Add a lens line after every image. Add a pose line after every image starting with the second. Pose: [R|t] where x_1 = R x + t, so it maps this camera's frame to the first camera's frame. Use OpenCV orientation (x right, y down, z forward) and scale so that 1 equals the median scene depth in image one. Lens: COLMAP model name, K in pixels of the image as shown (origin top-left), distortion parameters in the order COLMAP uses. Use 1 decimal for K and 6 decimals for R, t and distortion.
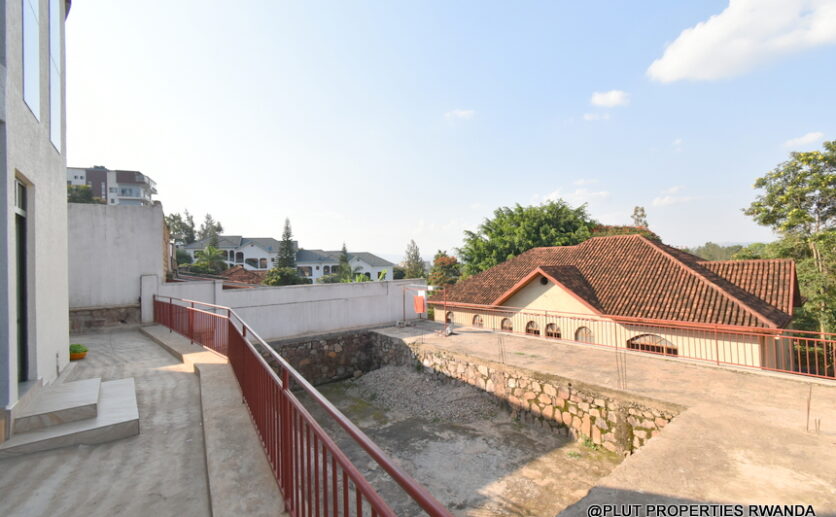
lens RADIAL K [[366.8, 0, 415.7], [0, 366.8, 258.0], [0, 0, 1]] dist [0.002466, -0.000683]
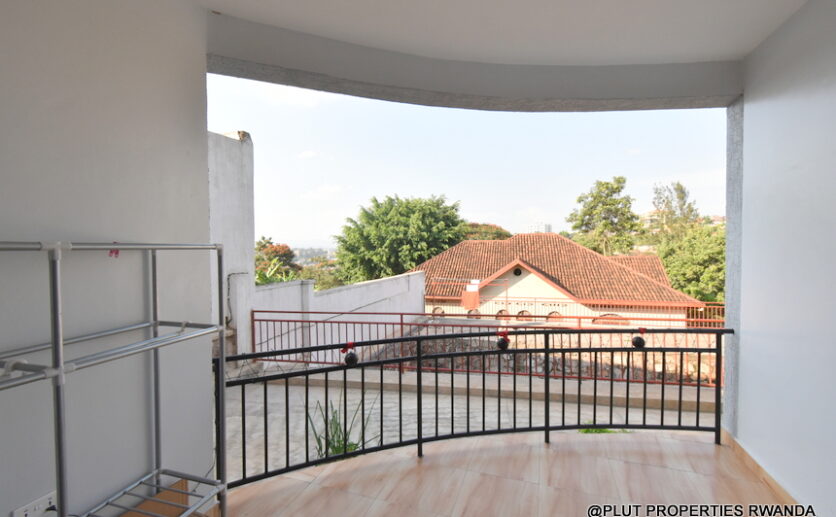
lens RADIAL K [[366.8, 0, 415.7], [0, 366.8, 258.0], [0, 0, 1]] dist [0.002466, -0.000683]
pose [[0.817308, 0.008009, 0.576145, -0.292799], [-0.025444, 0.999430, 0.022201, 0.003114], [-0.575639, -0.032804, 0.817046, 0.158278]]
